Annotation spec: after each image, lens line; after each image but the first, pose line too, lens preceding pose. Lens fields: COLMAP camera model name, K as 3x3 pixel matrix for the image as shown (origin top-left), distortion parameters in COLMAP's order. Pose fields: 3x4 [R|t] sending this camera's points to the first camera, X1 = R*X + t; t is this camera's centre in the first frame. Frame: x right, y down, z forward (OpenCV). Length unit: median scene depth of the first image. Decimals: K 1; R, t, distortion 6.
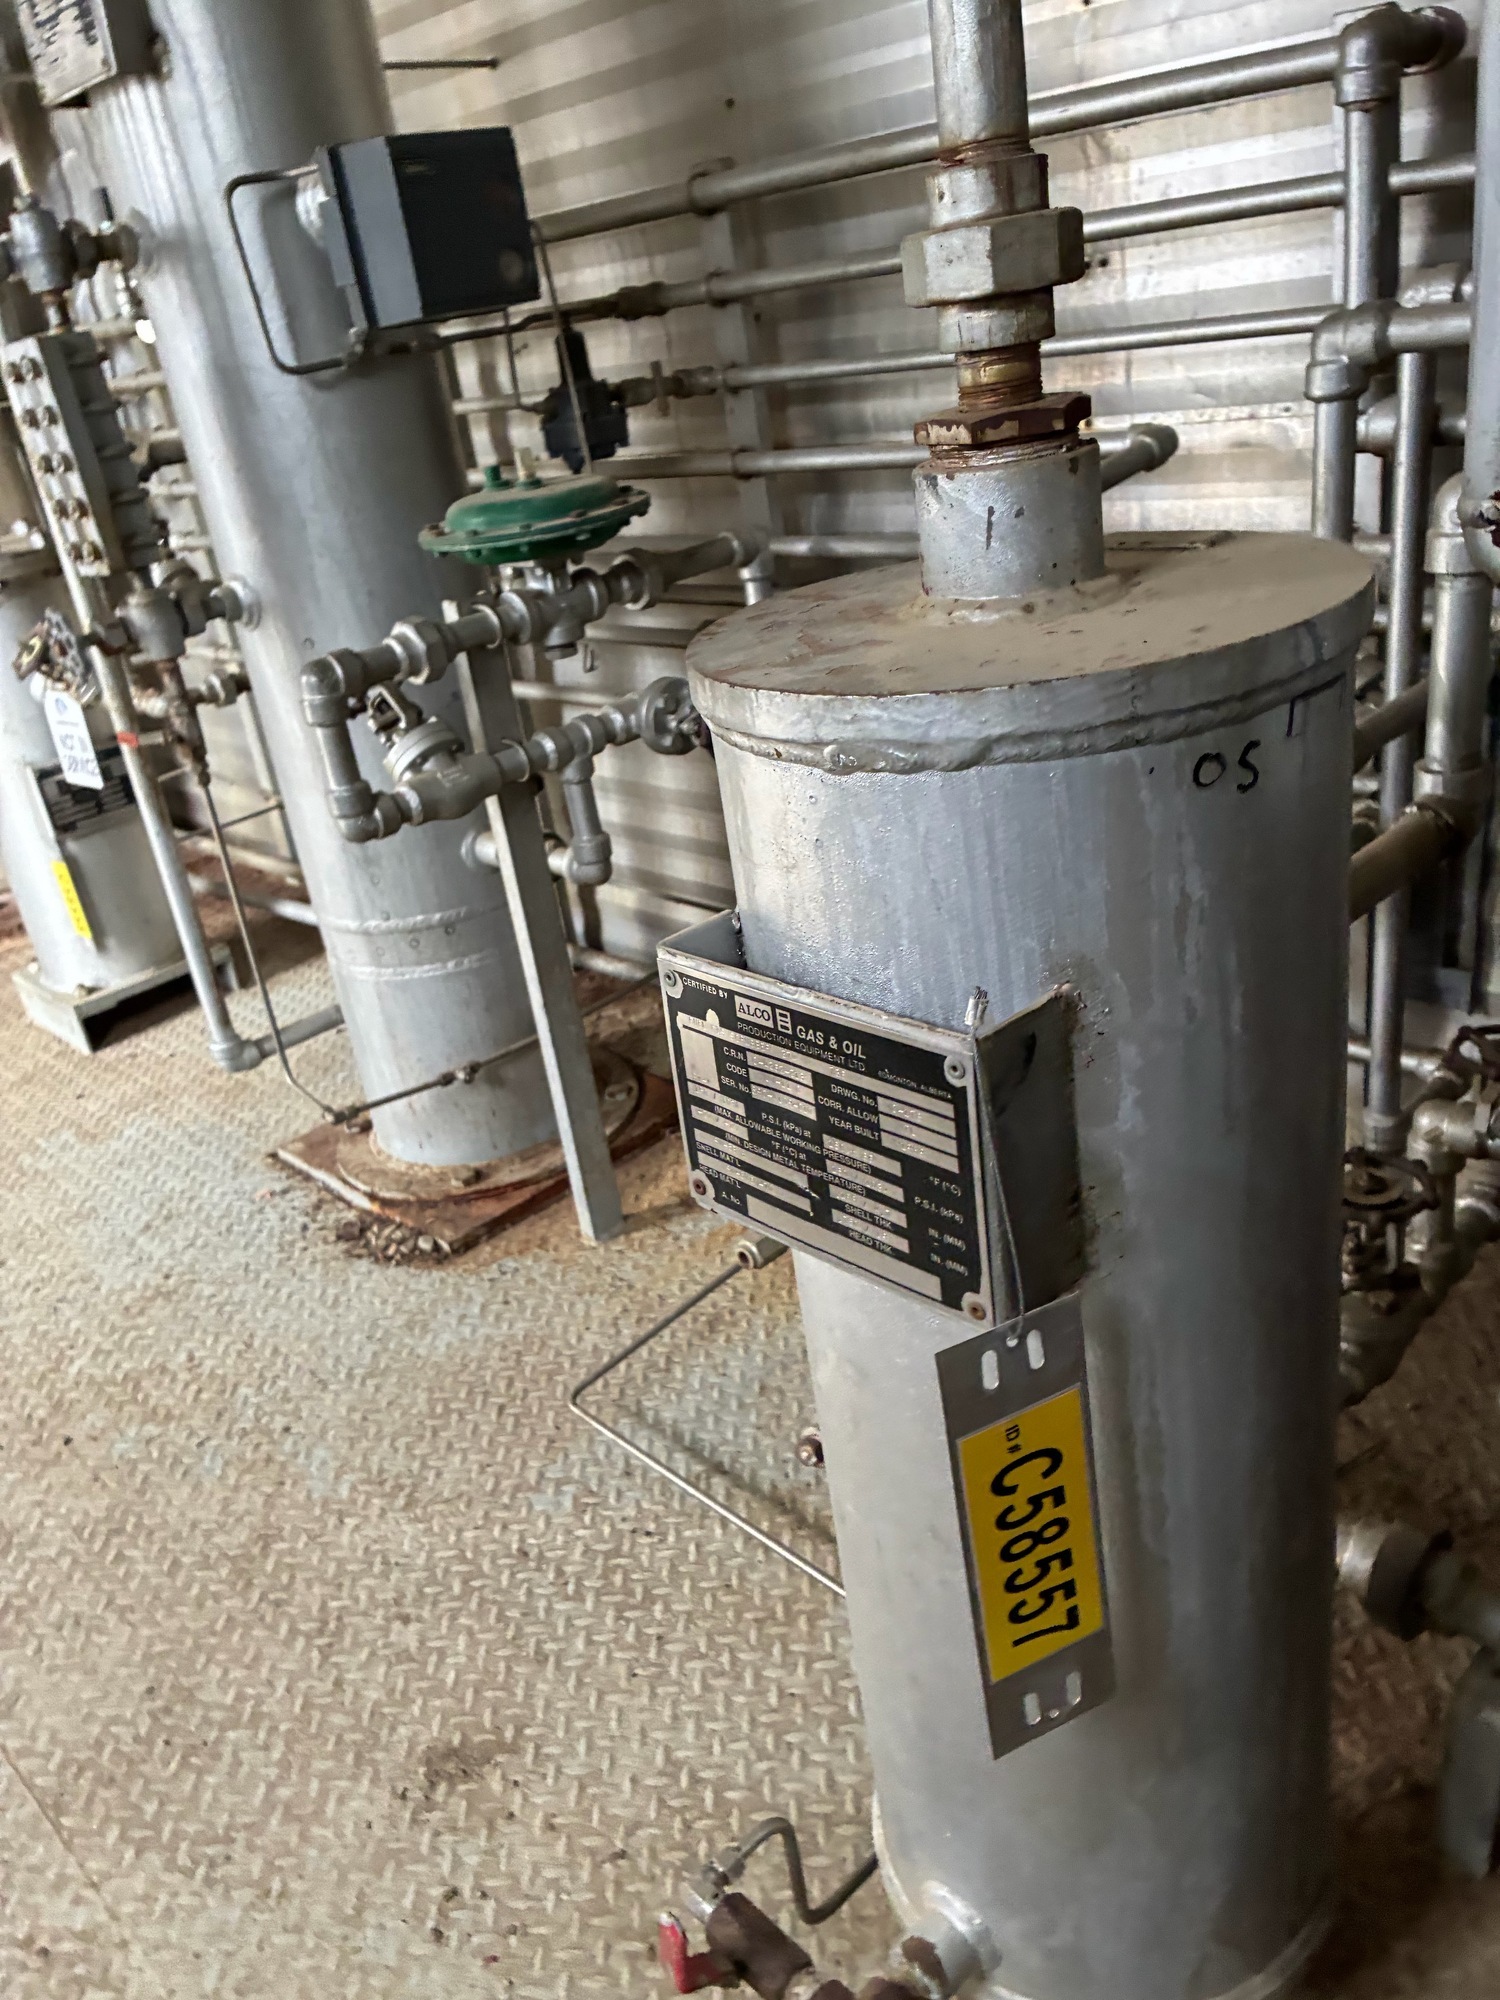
lens RADIAL K [[1548.8, 0, 733.6], [0, 1548.8, 1001.0], [0, 0, 1]] dist [0.044695, -0.078169]
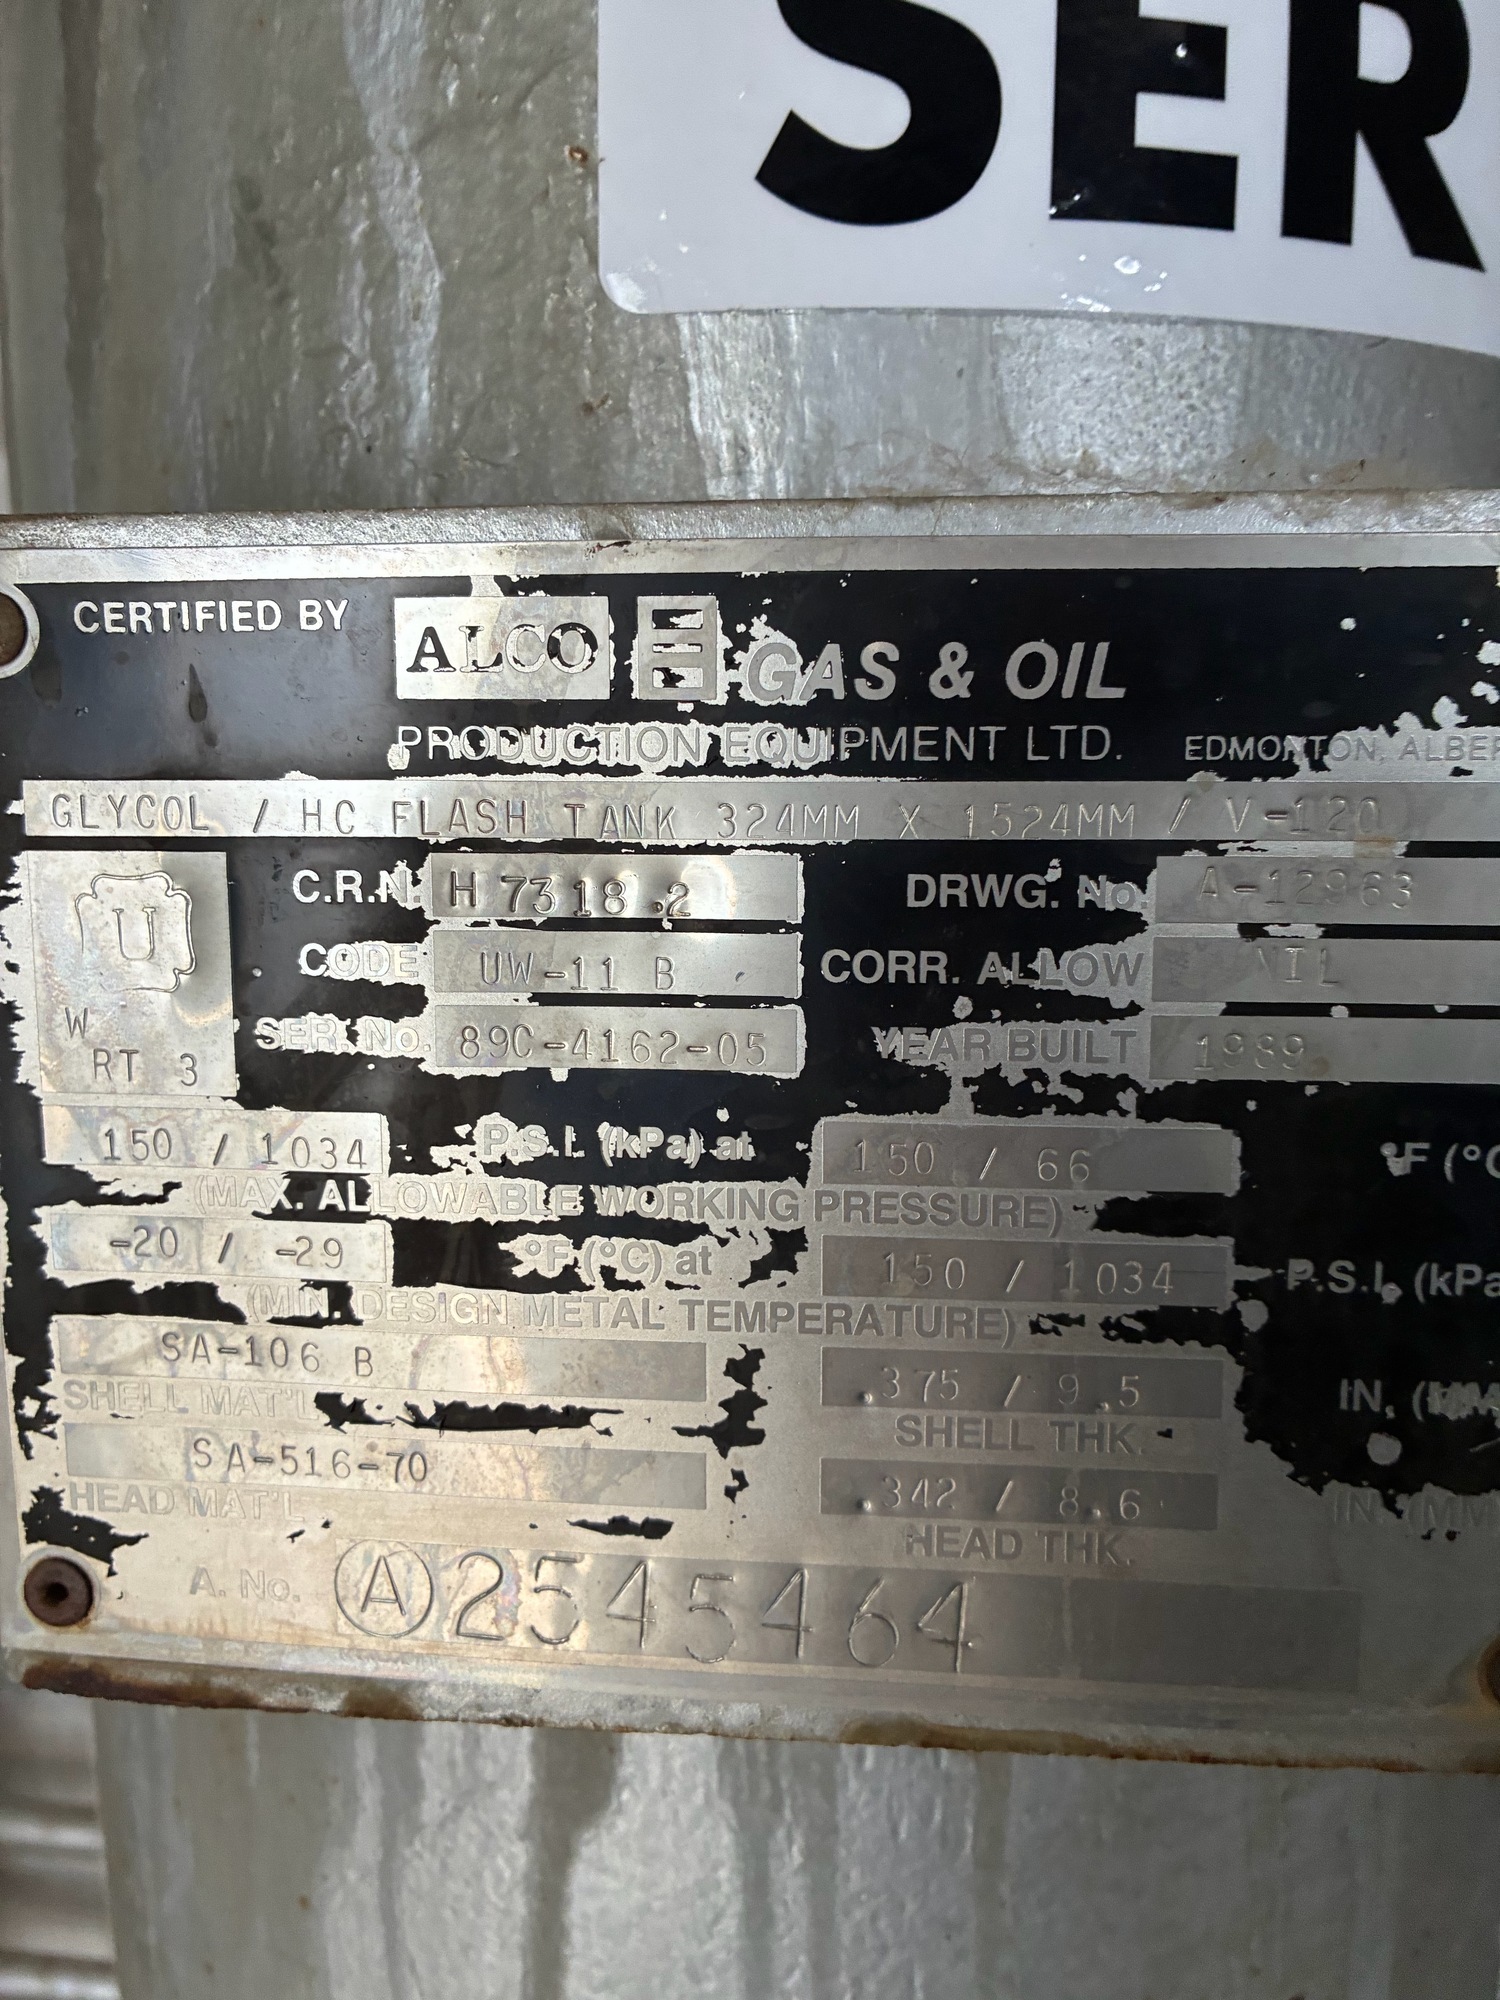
lens RADIAL K [[1548.8, 0, 761.4], [0, 1548.8, 1005.4], [0, 0, 1]] dist [0.044695, -0.078169]
pose [[0.744712, 0.043105, 0.665993, -0.118577], [0.181881, 0.947031, -0.264674, 0.133869], [-0.642124, 0.318238, 0.697425, 0.836354]]
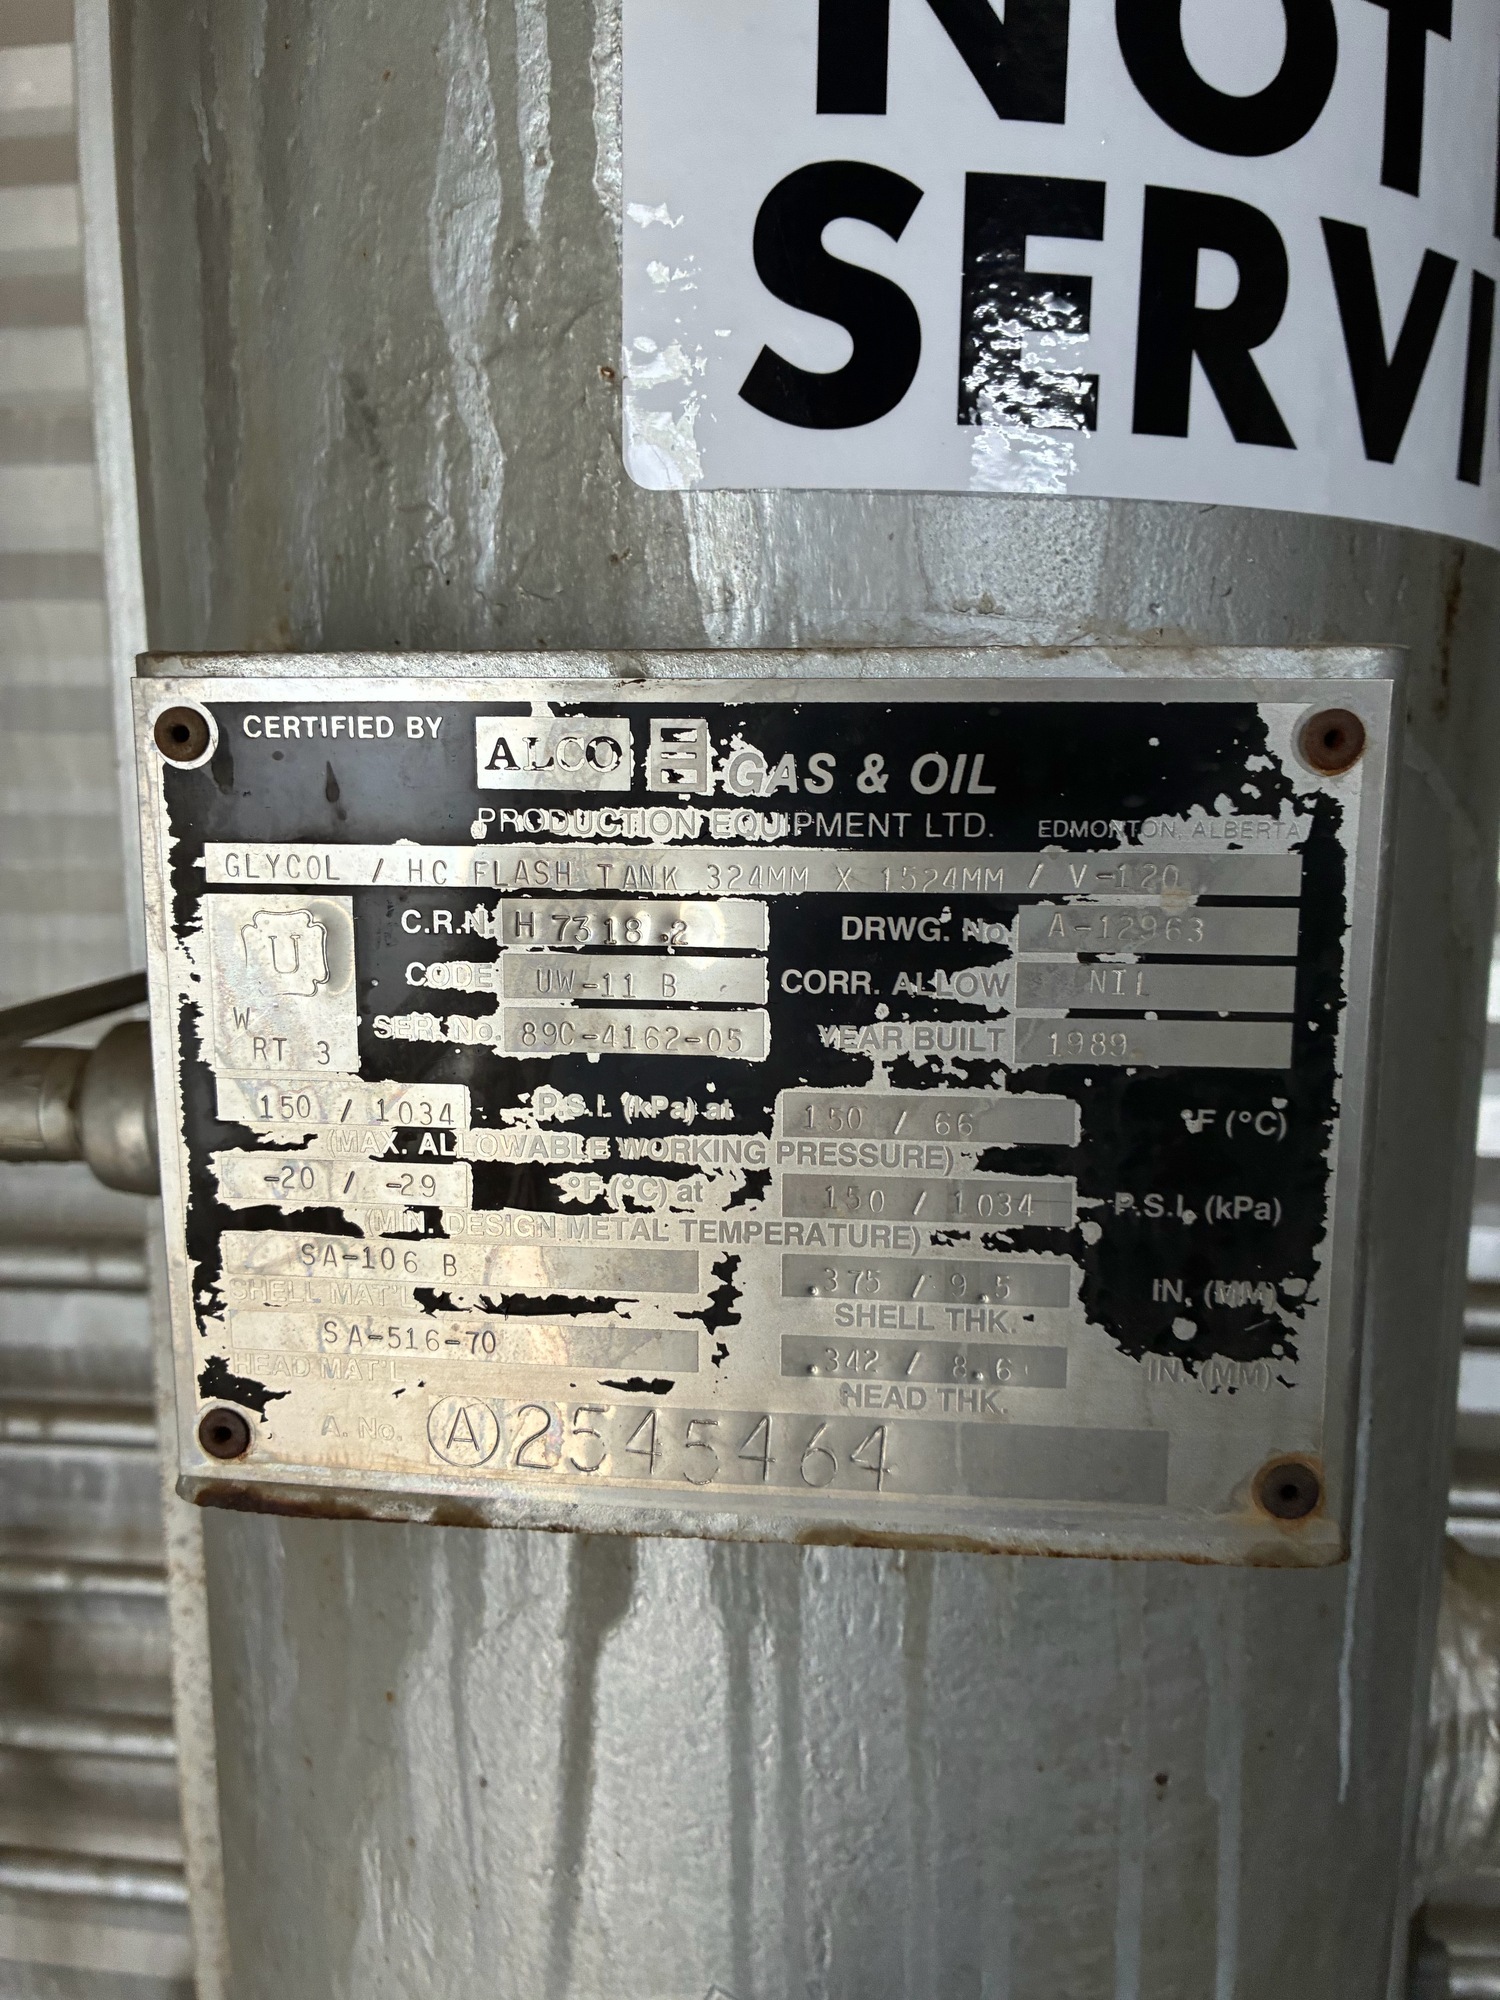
lens RADIAL K [[1548.8, 0, 782.8], [0, 1548.8, 1008.6], [0, 0, 1]] dist [0.044695, -0.078169]
pose [[0.743598, 0.031300, 0.667894, -0.177967], [0.177766, 0.953698, -0.242610, 0.154112], [-0.644563, 0.299134, 0.703604, 0.758290]]
